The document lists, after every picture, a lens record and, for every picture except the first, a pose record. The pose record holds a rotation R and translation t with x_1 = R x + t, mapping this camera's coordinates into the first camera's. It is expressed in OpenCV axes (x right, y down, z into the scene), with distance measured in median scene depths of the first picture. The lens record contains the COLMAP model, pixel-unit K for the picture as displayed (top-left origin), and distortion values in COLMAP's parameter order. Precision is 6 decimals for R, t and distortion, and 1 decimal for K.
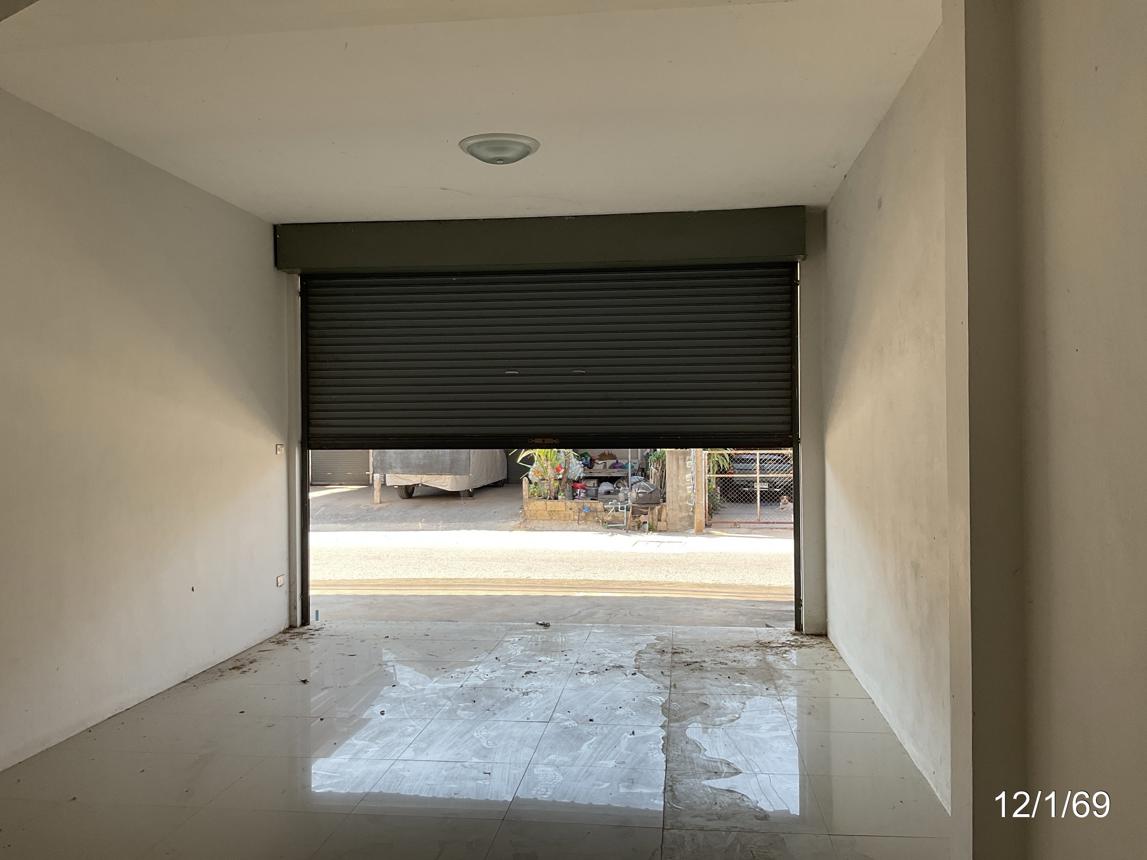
lens RADIAL K [[957.8, 0, 581.6], [0, 957.8, 437.1], [0, 0, 1]] dist [-0.012887, -0.015997]
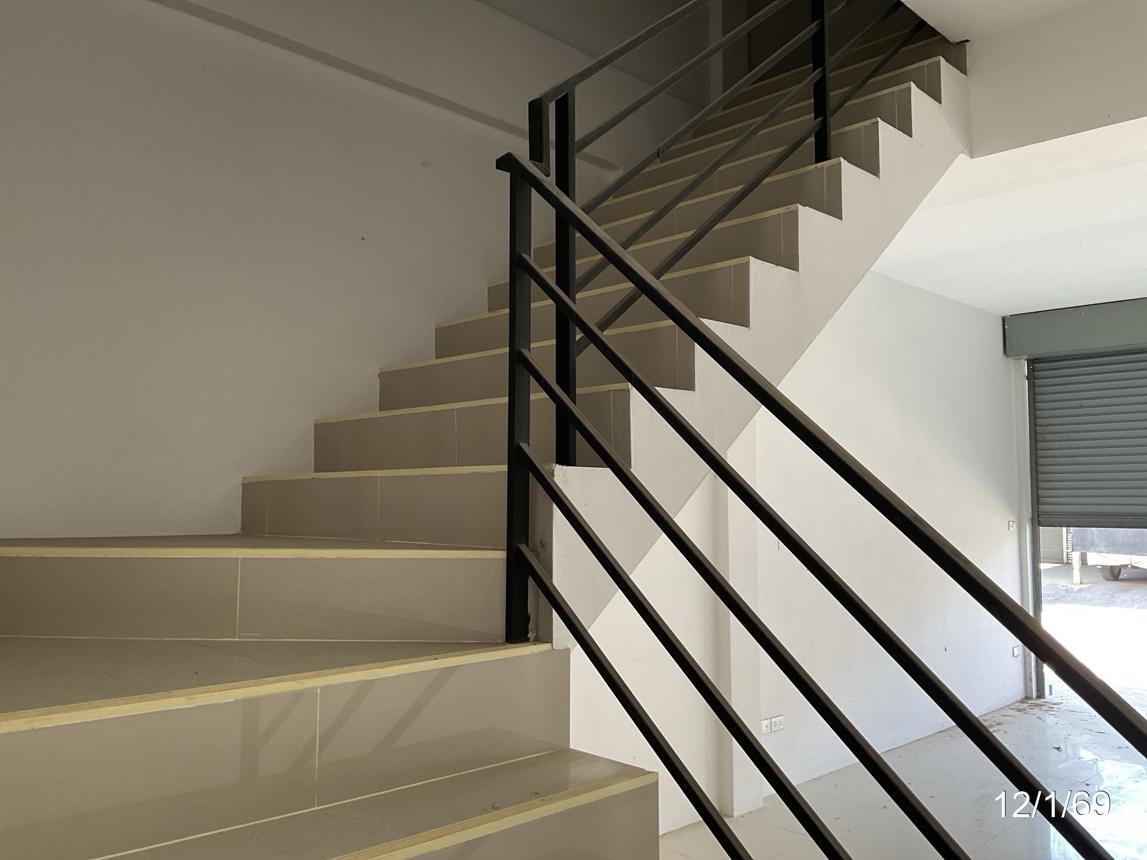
lens RADIAL K [[957.8, 0, 575.7], [0, 957.8, 429.2], [0, 0, 1]] dist [-0.012887, -0.015997]
pose [[0.778072, -0.035995, -0.627142, -0.022584], [-0.016132, 0.996883, -0.077230, -0.004002], [0.627967, 0.070207, 0.775066, -0.116211]]
